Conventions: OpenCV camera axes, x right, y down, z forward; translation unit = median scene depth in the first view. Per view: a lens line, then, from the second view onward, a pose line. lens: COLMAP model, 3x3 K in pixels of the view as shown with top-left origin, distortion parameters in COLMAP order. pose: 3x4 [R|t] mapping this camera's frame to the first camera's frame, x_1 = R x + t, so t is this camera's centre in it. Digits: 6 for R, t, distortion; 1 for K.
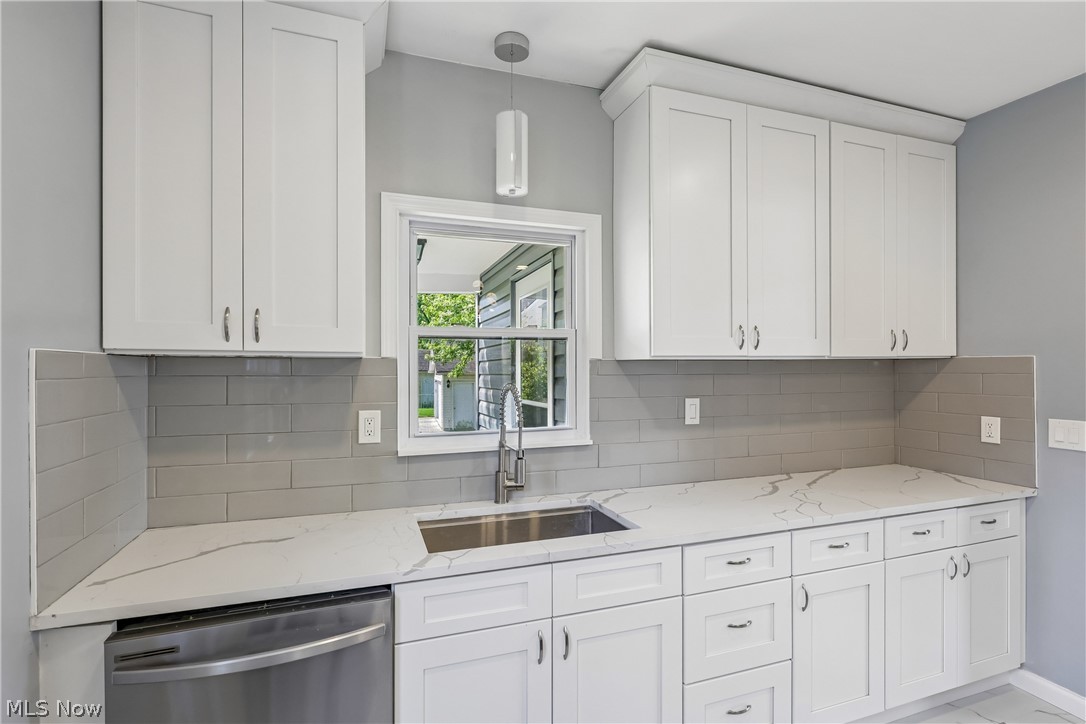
lens RADIAL K [[512.2, 0, 543.4], [0, 512.2, 365.1], [0, 0, 1]] dist [-0.002908, 0.002161]
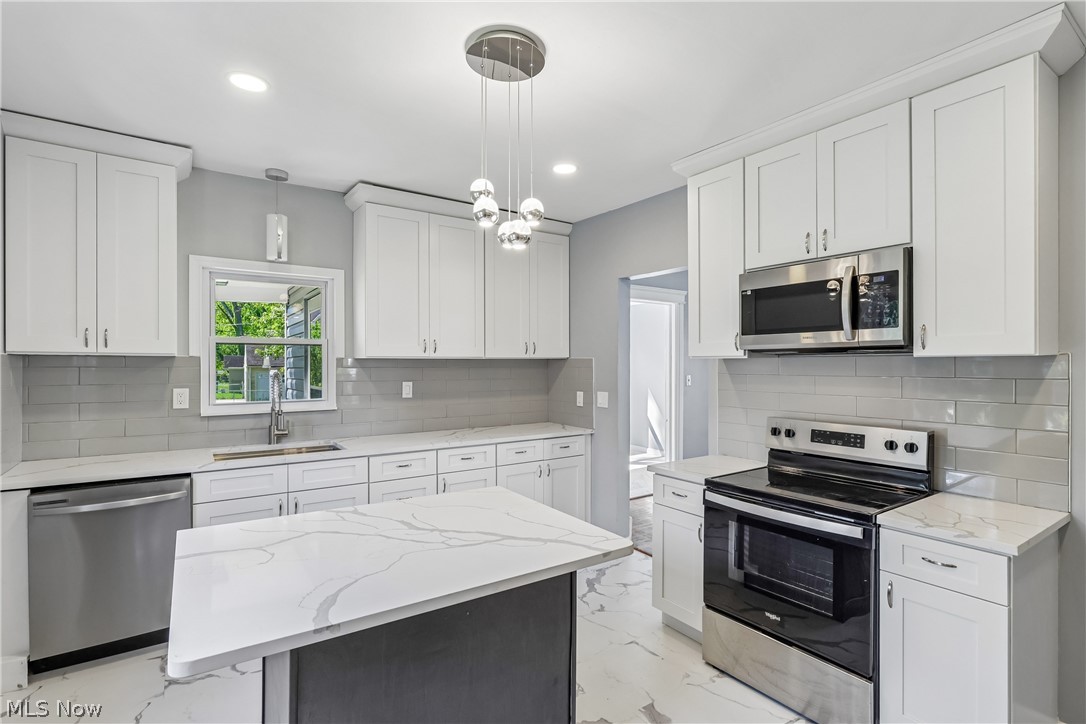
lens RADIAL K [[512.2, 0, 542.0], [0, 512.2, 365.2], [0, 0, 1]] dist [-0.002908, 0.002161]
pose [[0.964376, 0.004213, 0.264502, 0.315719], [-0.006624, 0.999944, 0.008222, -0.005886], [-0.264452, -0.009681, 0.964350, -0.815180]]
